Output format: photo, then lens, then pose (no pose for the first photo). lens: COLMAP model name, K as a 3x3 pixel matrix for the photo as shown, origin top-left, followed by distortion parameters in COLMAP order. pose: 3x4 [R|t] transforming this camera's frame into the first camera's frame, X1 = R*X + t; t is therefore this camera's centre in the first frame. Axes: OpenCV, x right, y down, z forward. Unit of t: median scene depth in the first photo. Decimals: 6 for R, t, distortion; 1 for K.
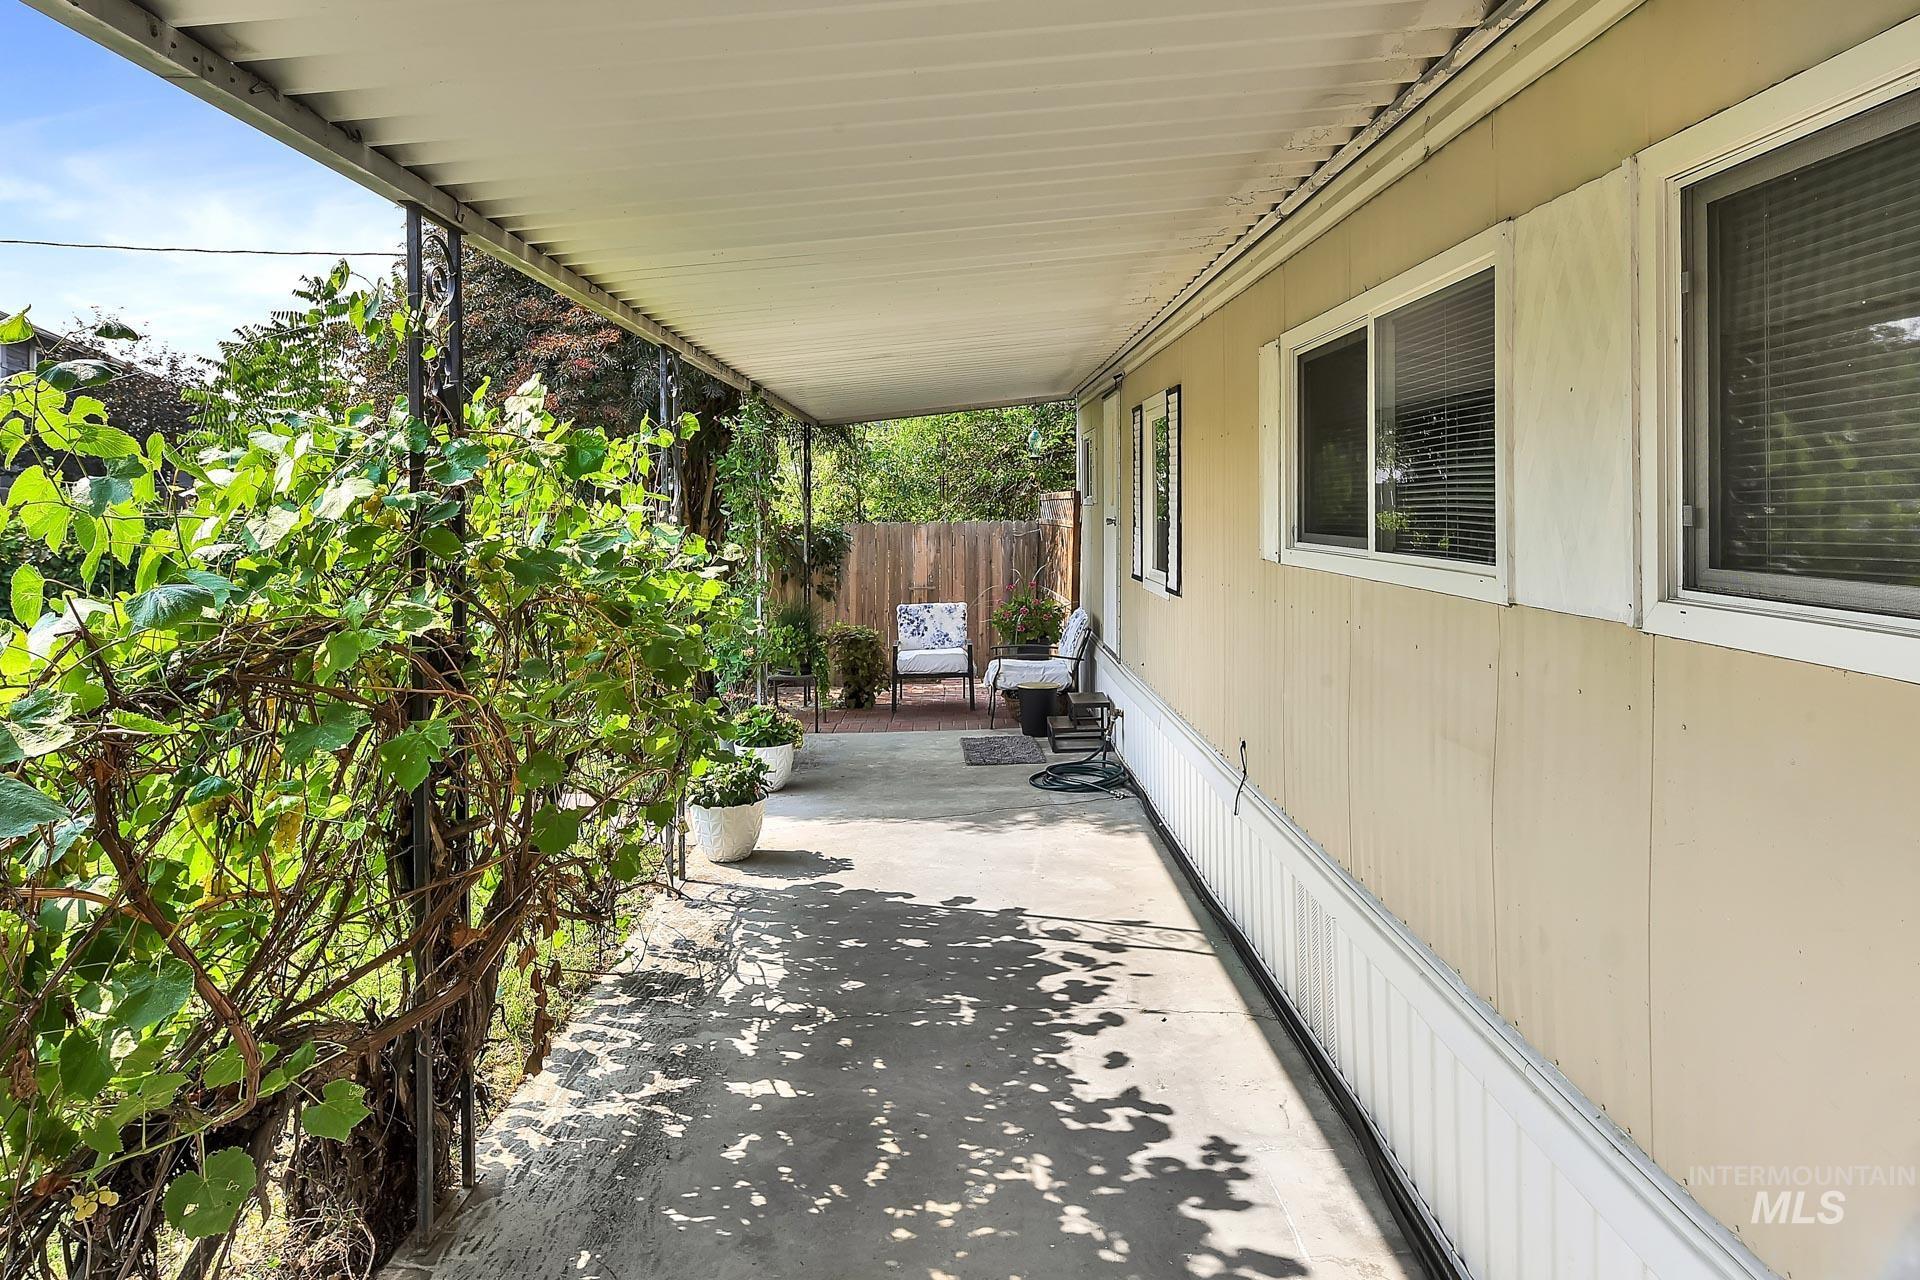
lens RADIAL K [[1138.1, 0, 960.0], [0, 1138.1, 640.0], [0, 0, 1]] dist [-0.000376, -0.000055]
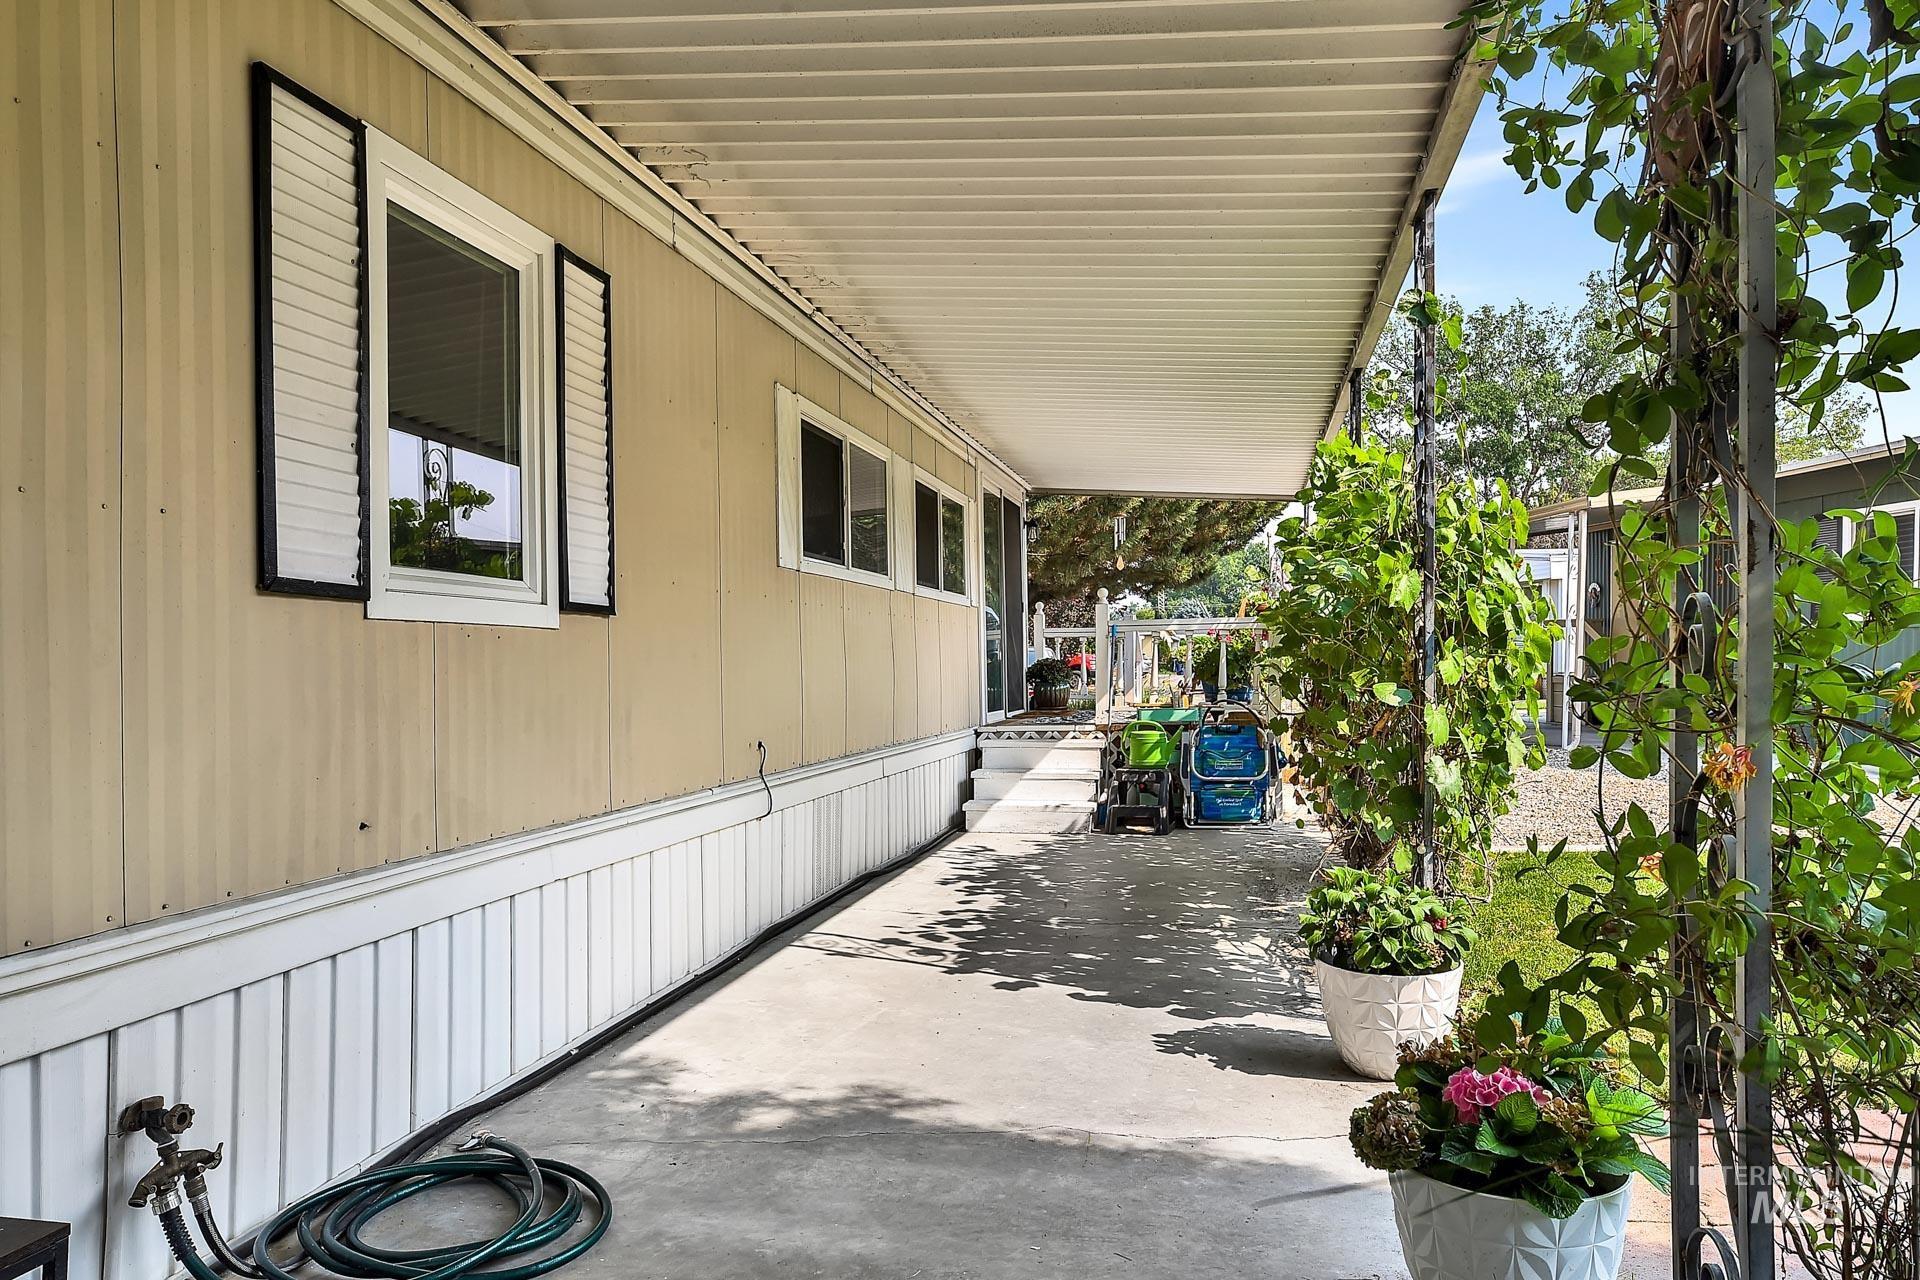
lens RADIAL K [[1304.1, 0, 960.0], [0, 1304.1, 640.0], [0, 0, 1]] dist [0.000997, 0.000125]
pose [[-0.975110, 0.021831, 0.220644, -0.166268], [0.043598, 0.994592, 0.094268, -0.090962], [-0.217393, 0.101541, -0.970788, 1.846629]]
